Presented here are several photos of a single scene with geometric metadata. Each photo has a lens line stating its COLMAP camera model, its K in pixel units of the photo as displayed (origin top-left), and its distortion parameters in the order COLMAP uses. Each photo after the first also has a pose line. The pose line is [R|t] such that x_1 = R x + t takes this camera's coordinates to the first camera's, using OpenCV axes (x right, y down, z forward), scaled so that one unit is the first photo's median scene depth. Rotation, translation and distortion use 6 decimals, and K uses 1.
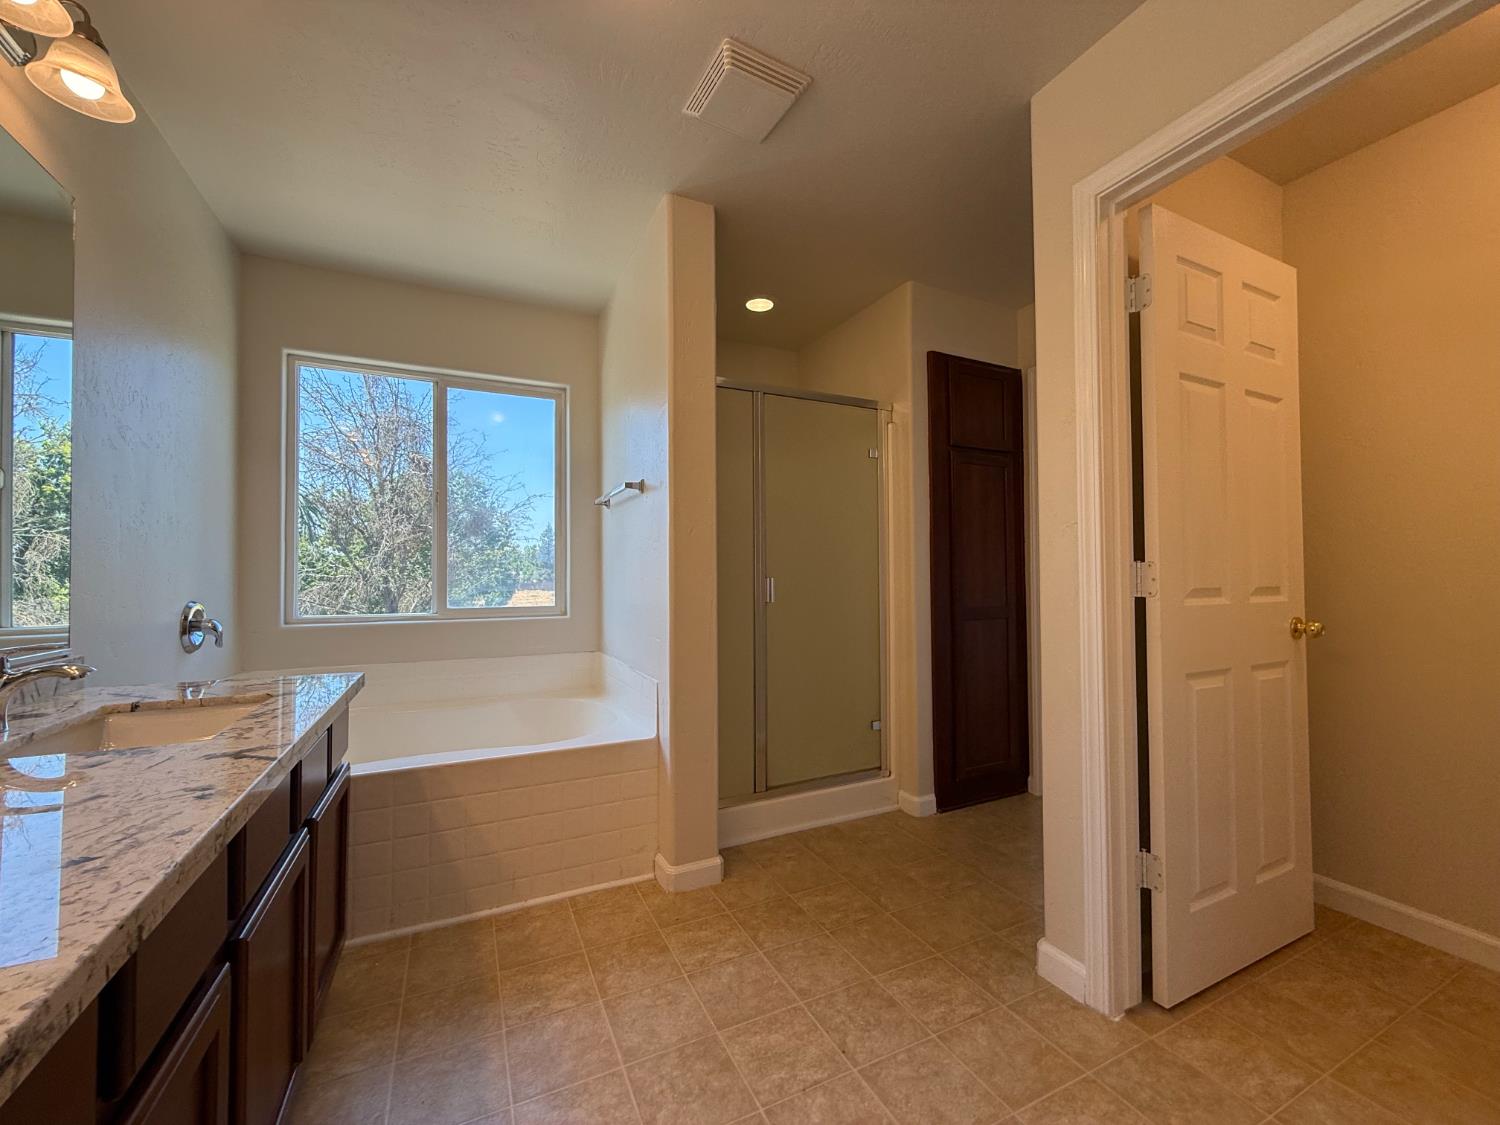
lens RADIAL K [[593.6, 0, 746.8], [0, 593.6, 555.7], [0, 0, 1]] dist [-0.000155, 0.000005]
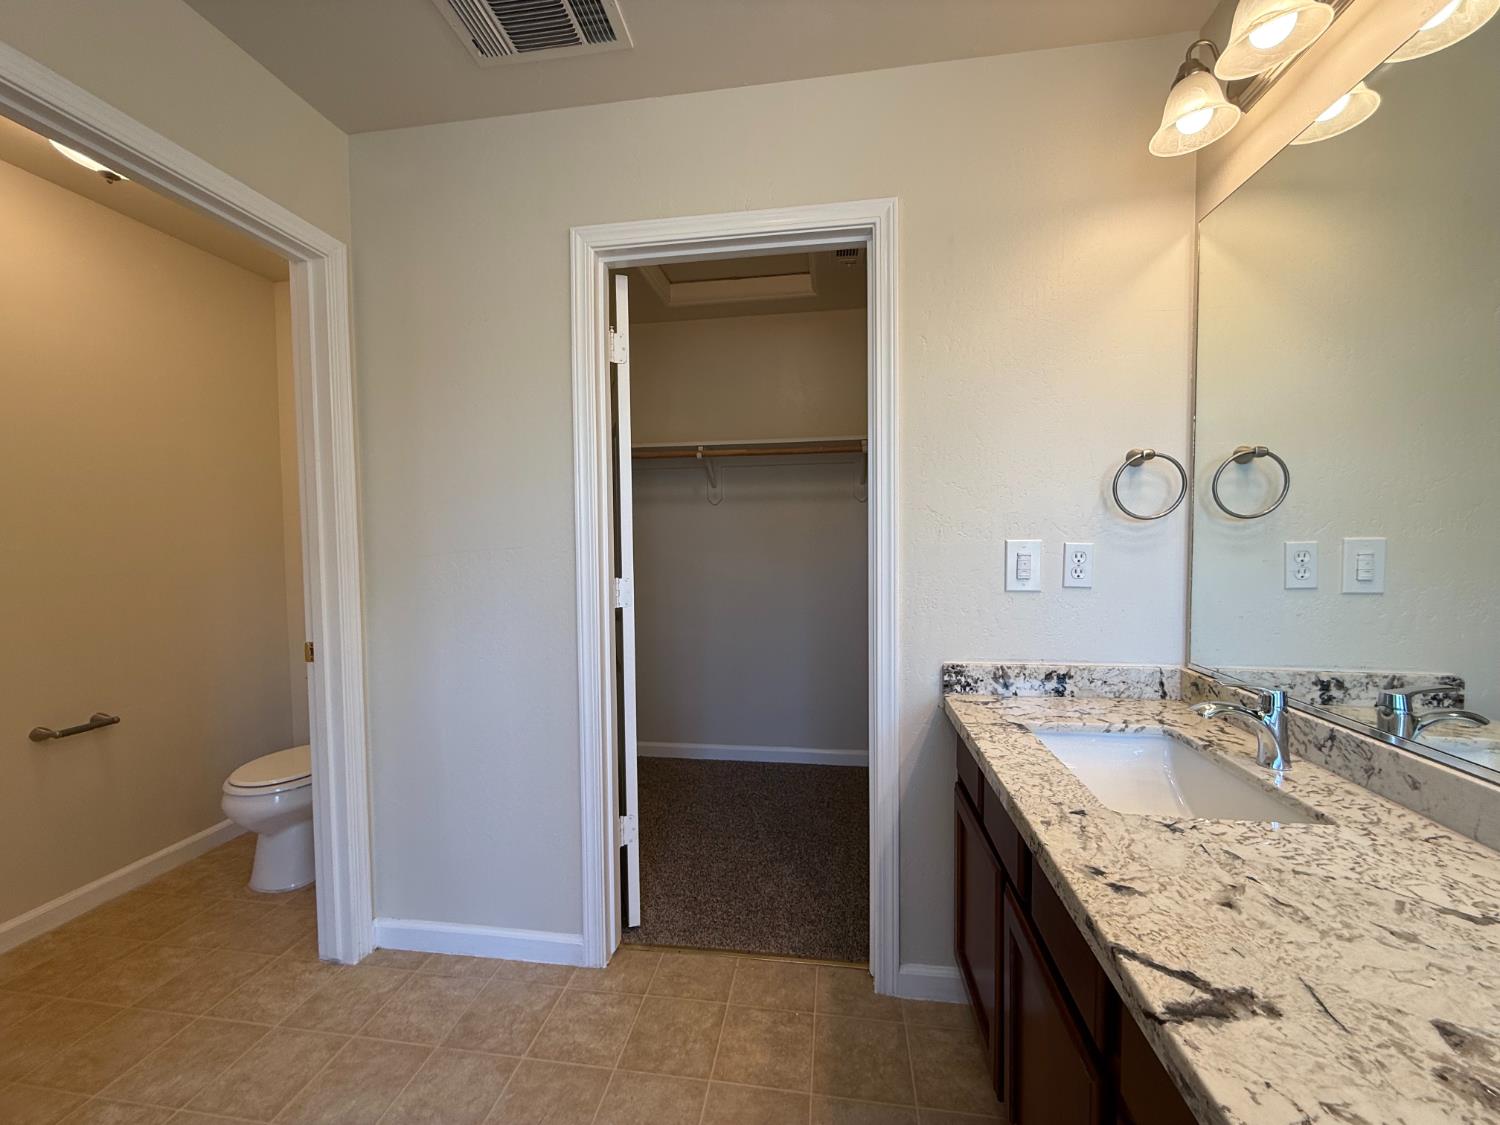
lens RADIAL K [[593.6, 0, 743.2], [0, 593.6, 557.3], [0, 0, 1]] dist [-0.000155, 0.000005]
pose [[-0.830942, -0.038778, 0.555007, -0.196770], [-0.024529, 0.999151, 0.033086, -0.029046], [-0.555819, 0.013879, -0.831188, 0.443969]]
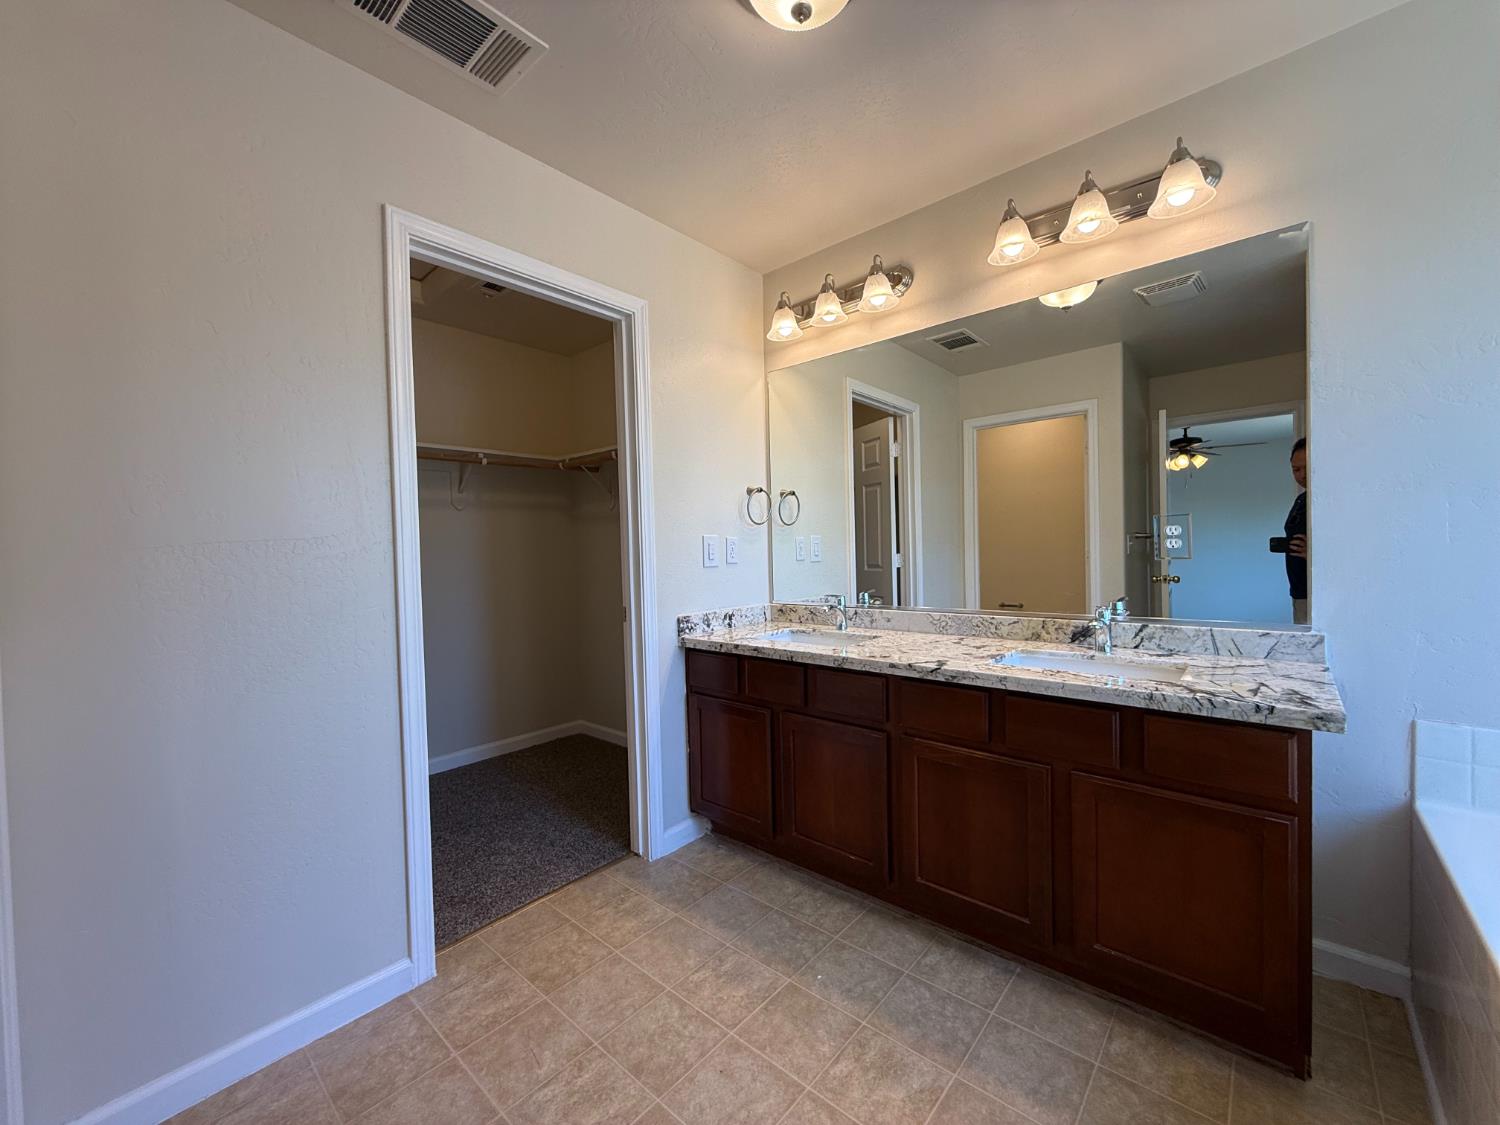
lens RADIAL K [[593.6, 0, 739.9], [0, 593.6, 554.0], [0, 0, 1]] dist [-0.000155, 0.000005]
pose [[-0.923823, -0.002564, -0.382811, 0.012344], [0.005647, 0.999777, -0.020325, -0.006400], [0.382778, -0.020938, -0.923603, 0.574958]]
